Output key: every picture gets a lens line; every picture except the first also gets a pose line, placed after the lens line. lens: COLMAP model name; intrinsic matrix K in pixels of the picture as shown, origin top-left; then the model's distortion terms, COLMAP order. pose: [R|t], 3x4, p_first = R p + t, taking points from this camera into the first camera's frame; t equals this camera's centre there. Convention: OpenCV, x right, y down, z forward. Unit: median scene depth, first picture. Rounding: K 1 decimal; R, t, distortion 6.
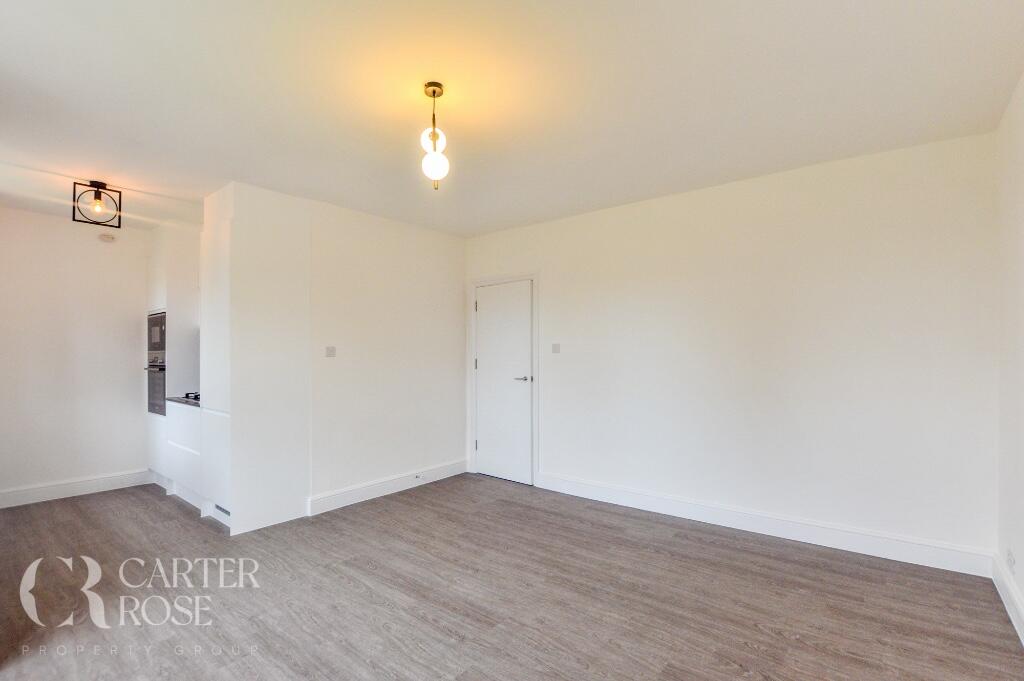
lens RADIAL K [[466.5, 0, 522.5], [0, 466.5, 344.1], [0, 0, 1]] dist [-0.034330, 0.000201]
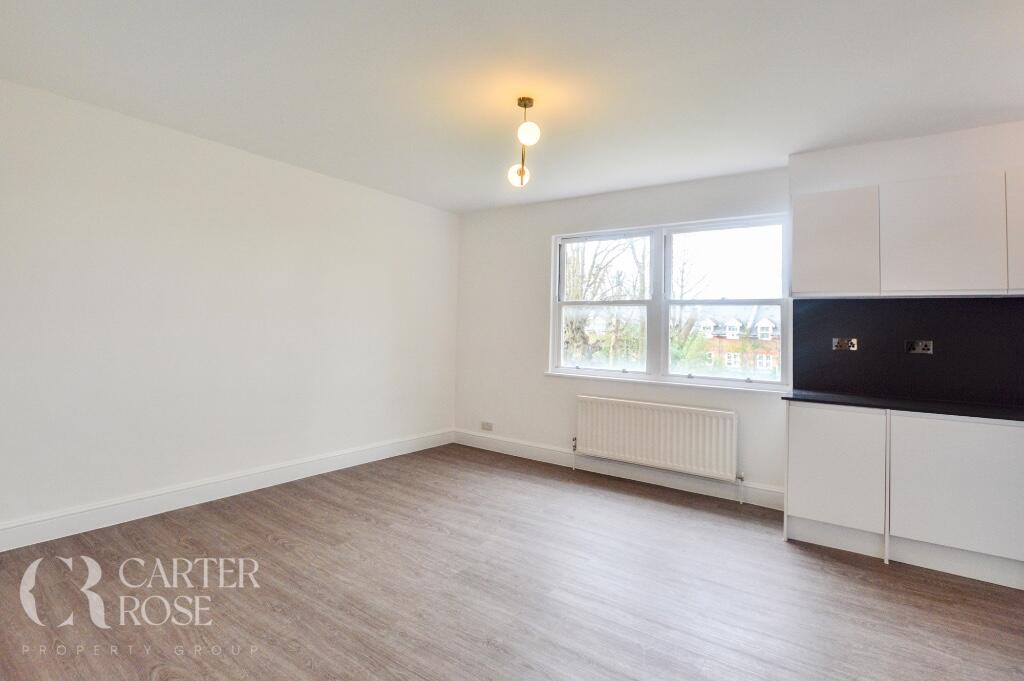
lens RADIAL K [[511.2, 0, 510.6], [0, 511.2, 310.6], [0, 0, 1]] dist [-0.024912, 0.000287]
pose [[-0.998102, -0.028167, -0.054763, -0.065778], [-0.025422, 0.998416, -0.050190, 0.032263], [0.056090, -0.048703, -0.997237, 1.553909]]
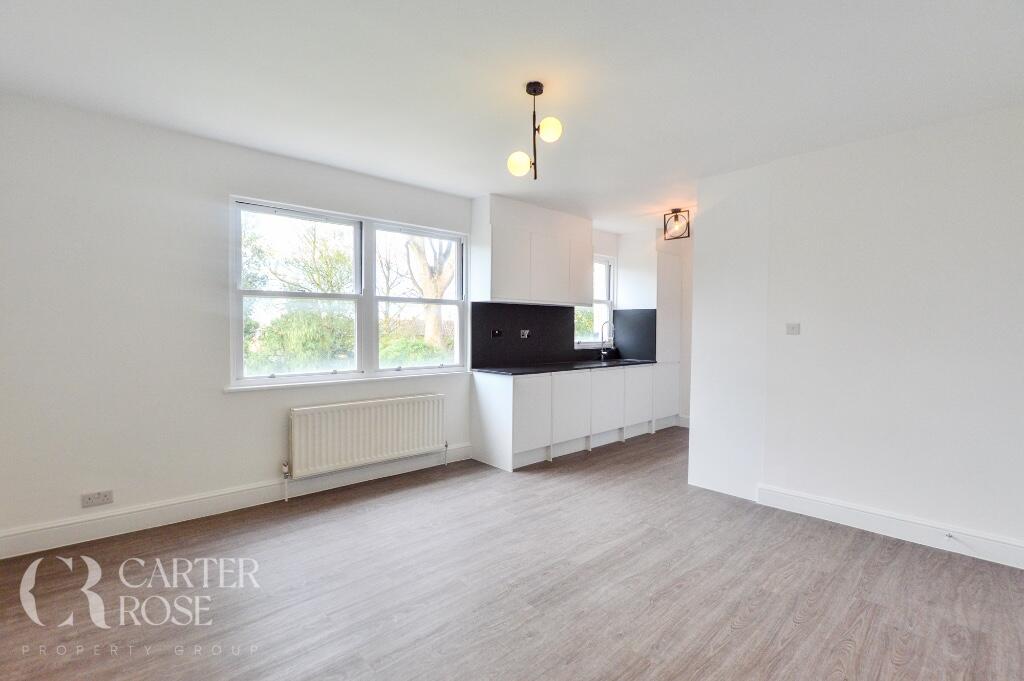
lens RADIAL K [[466.5, 0, 522.5], [0, 466.5, 344.1], [0, 0, 1]] dist [-0.034330, 0.000201]
pose [[-0.140066, 0.033044, -0.989591, 0.623234], [0.007869, 0.999449, 0.032259, 0.016307], [0.990111, -0.003268, -0.140249, 0.777191]]
